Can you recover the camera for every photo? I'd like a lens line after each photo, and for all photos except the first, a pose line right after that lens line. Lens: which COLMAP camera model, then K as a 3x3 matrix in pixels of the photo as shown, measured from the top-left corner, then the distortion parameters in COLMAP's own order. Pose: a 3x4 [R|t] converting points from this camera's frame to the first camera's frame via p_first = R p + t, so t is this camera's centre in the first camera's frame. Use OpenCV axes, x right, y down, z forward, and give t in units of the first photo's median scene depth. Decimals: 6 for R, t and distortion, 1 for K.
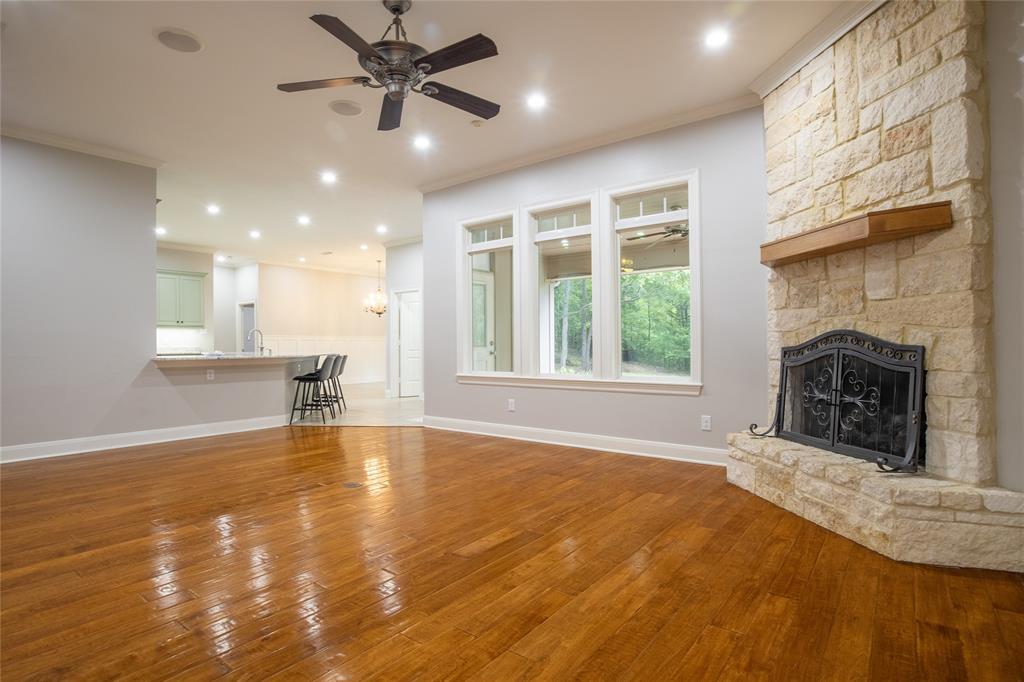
lens RADIAL K [[524.3, 0, 498.2], [0, 524.3, 340.8], [0, 0, 1]] dist [-0.000773, 0.000019]
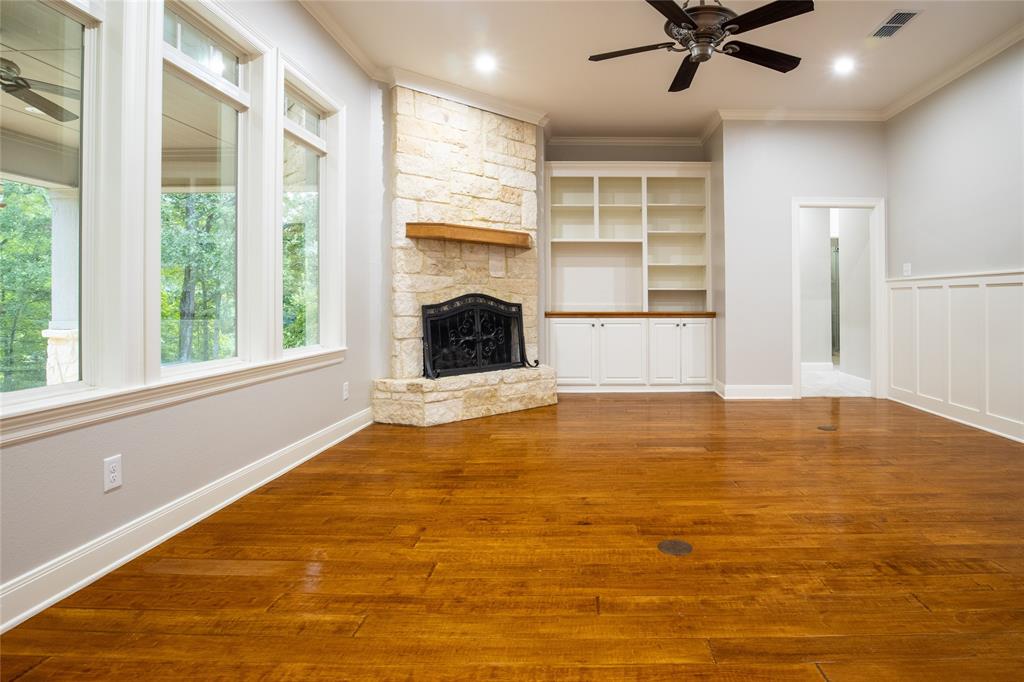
lens RADIAL K [[553.5, 0, 584.7], [0, 553.5, 295.3], [0, 0, 1]] dist [-0.023590, 0.000804]
pose [[-0.628838, 0.021806, 0.777231, -0.860125], [0.003026, 0.999668, -0.025598, 0.027894], [-0.777531, -0.013745, -0.628695, 1.854470]]
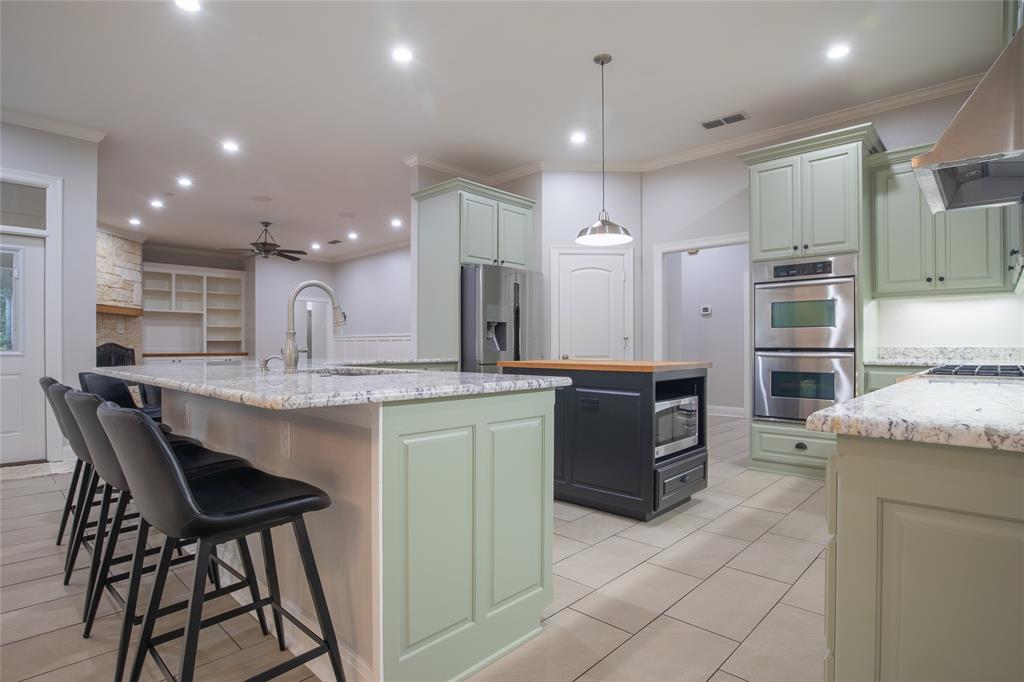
lens RADIAL K [[521.8, 0, 516.7], [0, 521.8, 346.4], [0, 0, 1]] dist [-0.036769, 0.001053]
pose [[-0.997406, 0.011762, 0.071015, -1.677182], [0.011428, 0.999922, -0.005104, 0.033877], [-0.071069, -0.004279, -0.997462, 3.609437]]
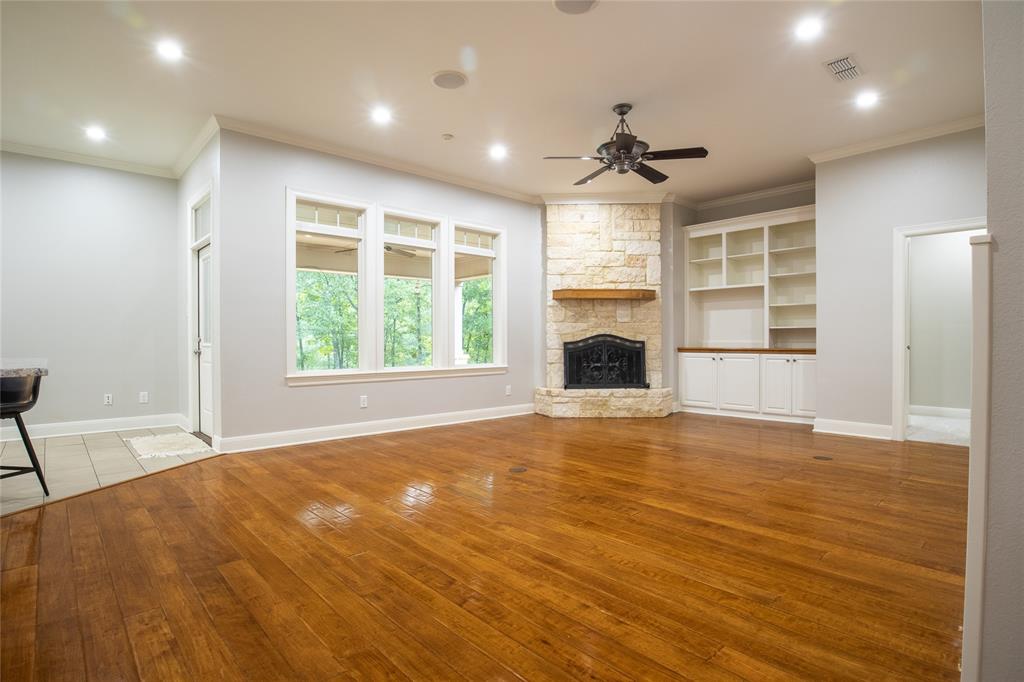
lens RADIAL K [[521.8, 0, 516.7], [0, 521.8, 346.4], [0, 0, 1]] dist [-0.036769, 0.001053]
pose [[0.145957, 0.000461, 0.989291, -1.674905], [-0.005603, 0.999984, 0.000361, 0.034237], [-0.989275, -0.005596, 0.145957, 1.088863]]
